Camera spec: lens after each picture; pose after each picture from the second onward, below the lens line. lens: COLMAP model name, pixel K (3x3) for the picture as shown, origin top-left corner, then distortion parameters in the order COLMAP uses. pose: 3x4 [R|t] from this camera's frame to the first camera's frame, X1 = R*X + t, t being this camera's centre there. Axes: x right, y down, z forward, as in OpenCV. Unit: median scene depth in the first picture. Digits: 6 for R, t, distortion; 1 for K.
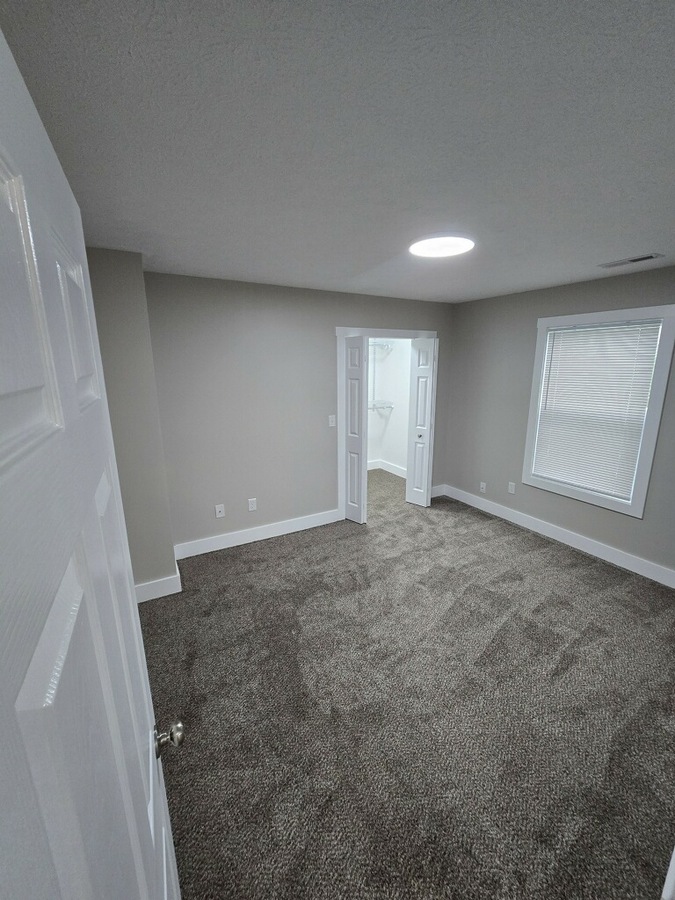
lens RADIAL K [[368.3, 0, 338.4], [0, 368.3, 450.0], [0, 0, 1]] dist [-0.001997, -0.000167]
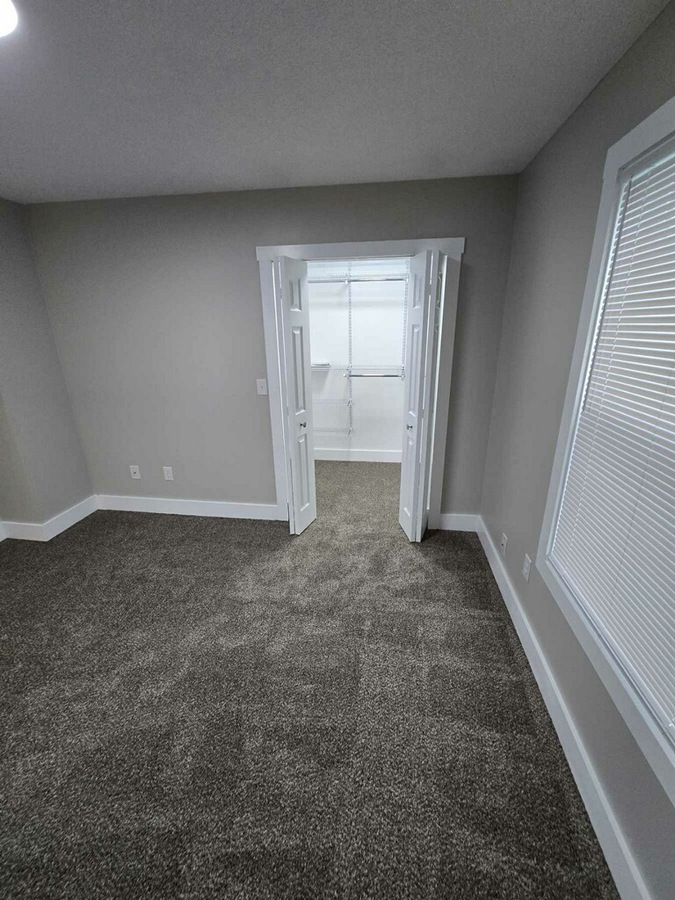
lens RADIAL K [[368.3, 0, 332.9], [0, 368.3, 446.9], [0, 0, 1]] dist [-0.001997, -0.000167]
pose [[0.793713, 0.189769, -0.577933, 0.552537], [-0.131584, 0.981160, 0.141459, -0.086453], [0.593890, -0.036231, 0.803730, 0.514474]]
